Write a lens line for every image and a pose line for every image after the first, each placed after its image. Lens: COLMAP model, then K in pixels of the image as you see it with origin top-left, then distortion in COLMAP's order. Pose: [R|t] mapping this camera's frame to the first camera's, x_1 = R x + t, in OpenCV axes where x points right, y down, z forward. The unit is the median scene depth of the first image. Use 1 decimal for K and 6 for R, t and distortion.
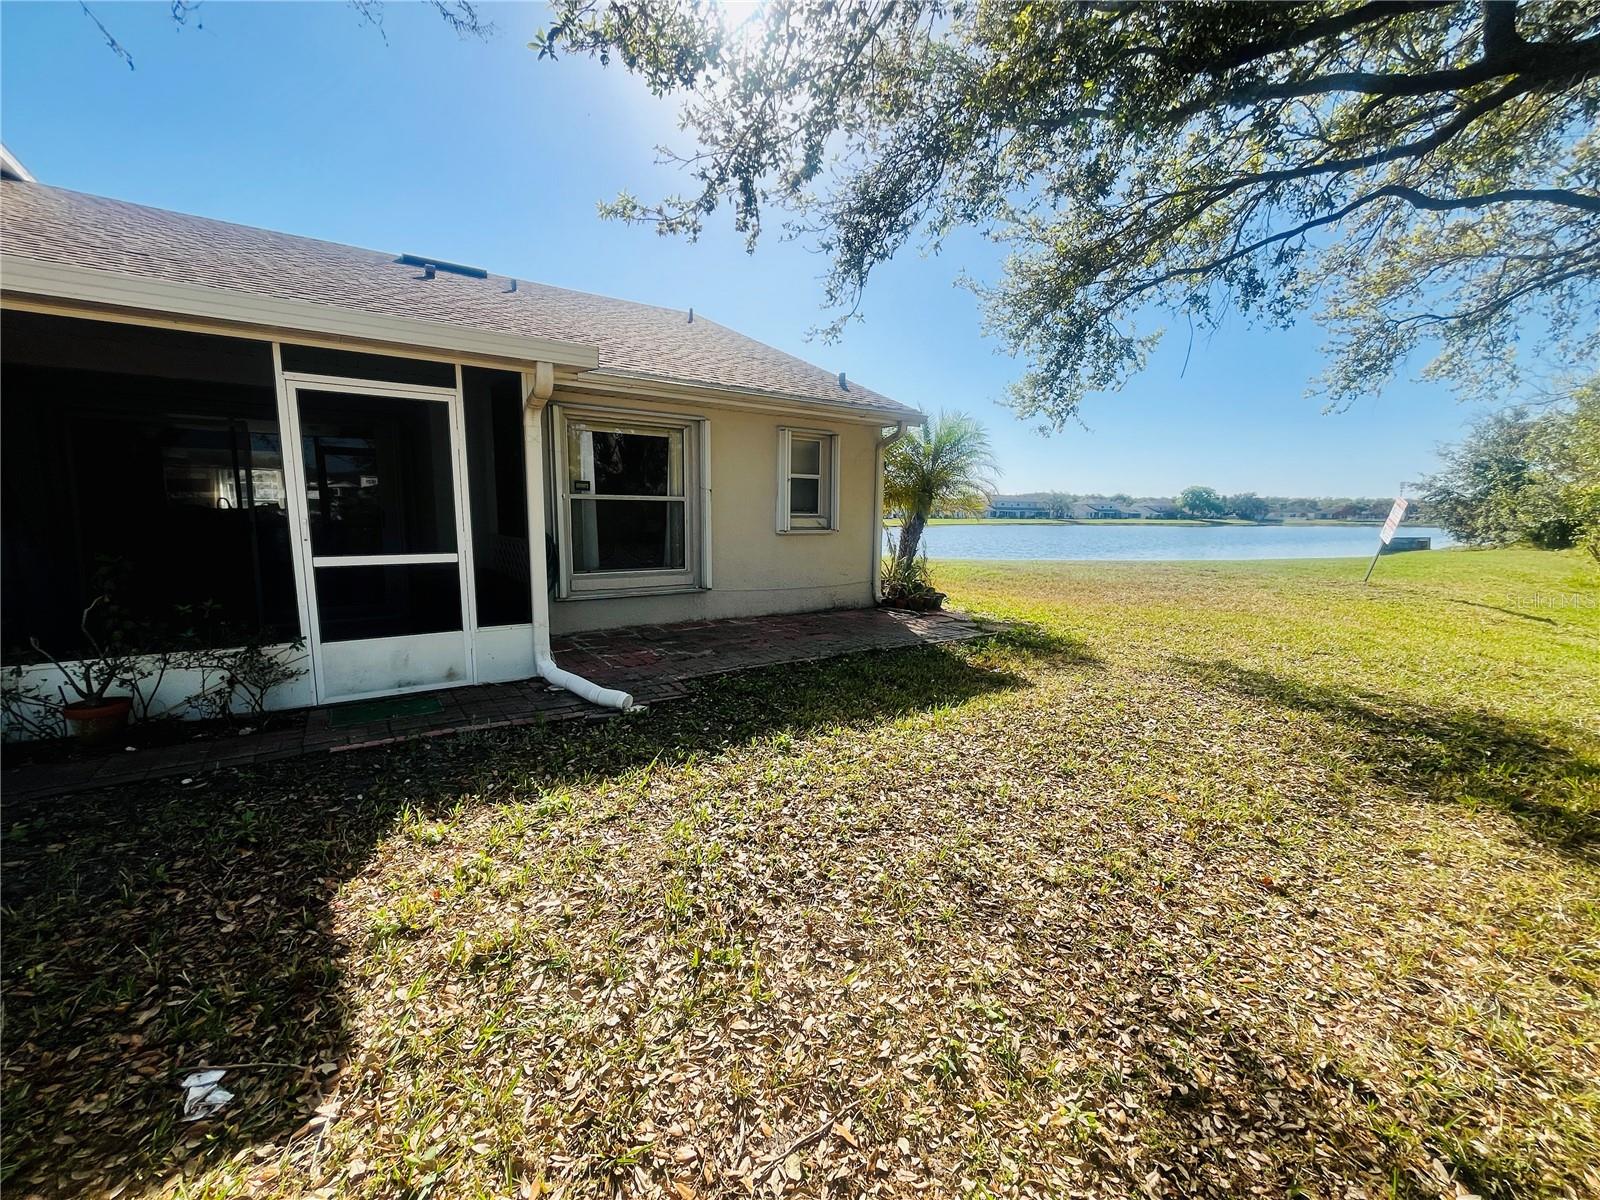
lens RADIAL K [[643.5, 0, 793.9], [0, 643.5, 599.8], [0, 0, 1]] dist [-0.003255, 0.000299]
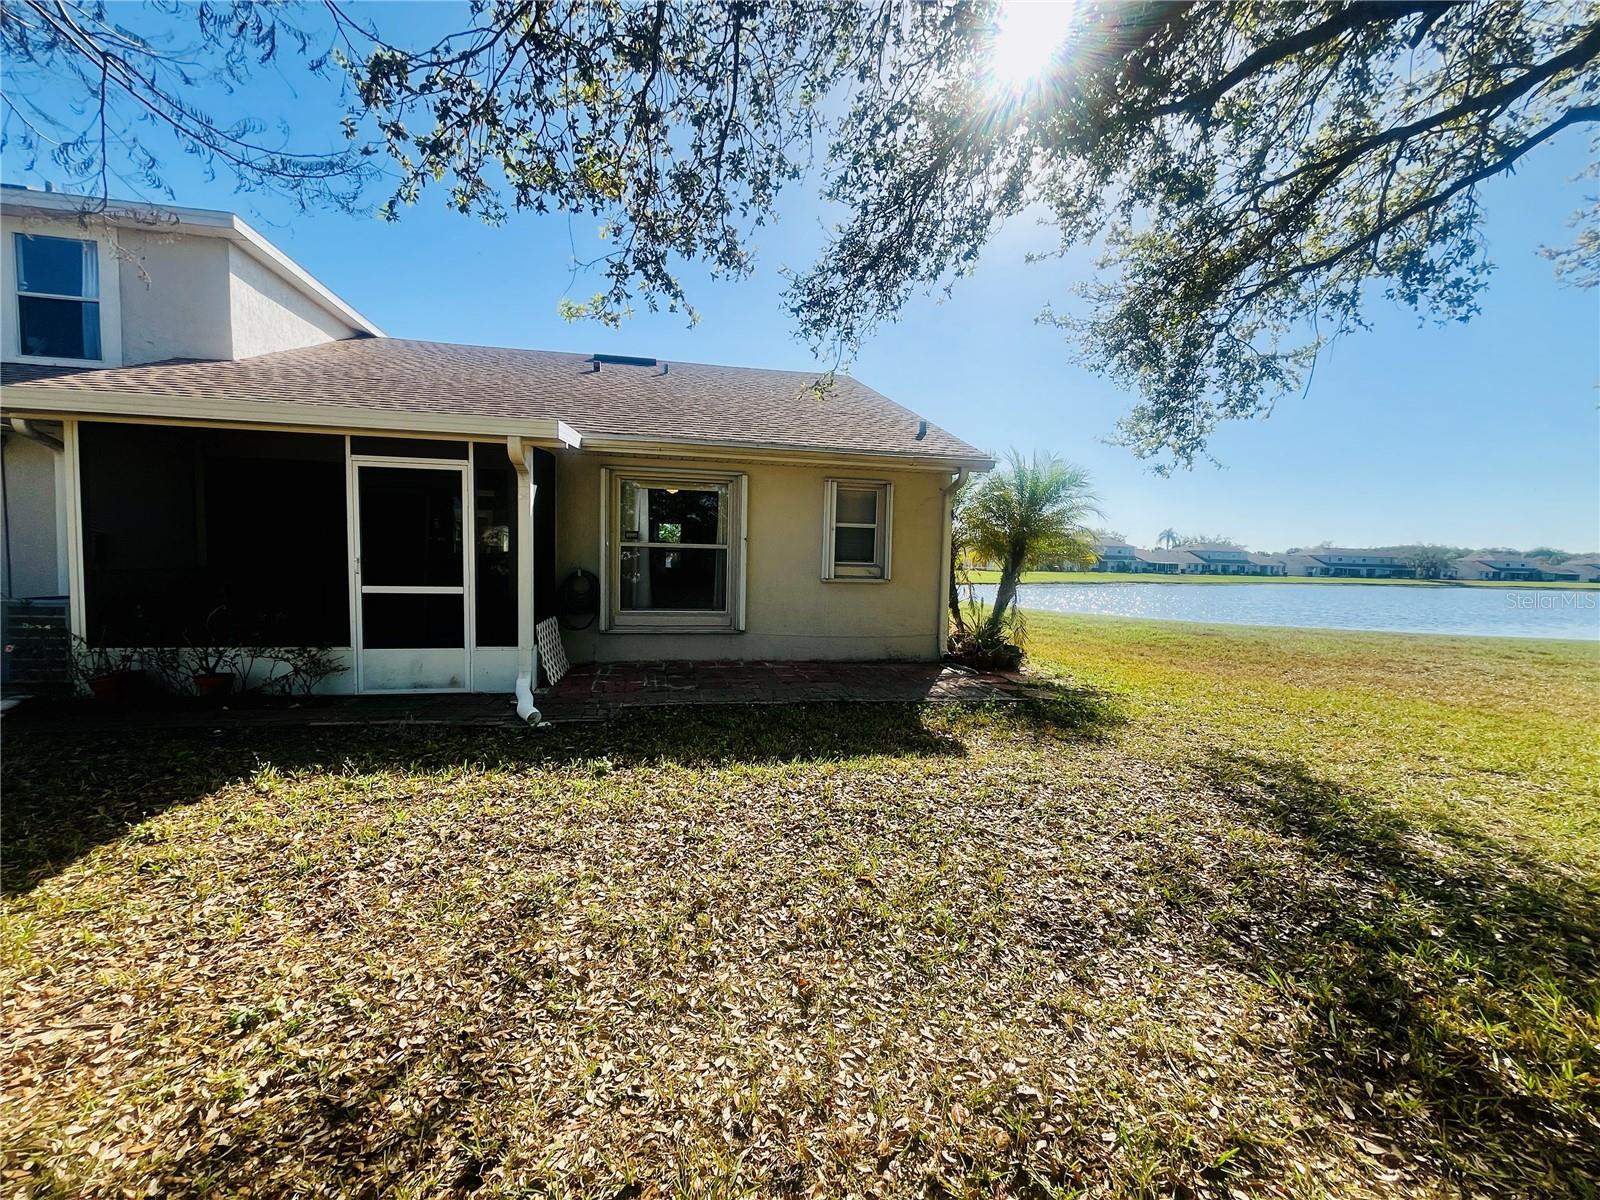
lens RADIAL K [[643.5, 0, 801.5], [0, 643.5, 598.8], [0, 0, 1]] dist [-0.003255, 0.000299]
pose [[0.918903, 0.035054, -0.392923, 0.376249], [-0.066679, 0.995514, -0.067124, -0.005157], [0.388807, 0.087880, 0.917118, 0.060915]]
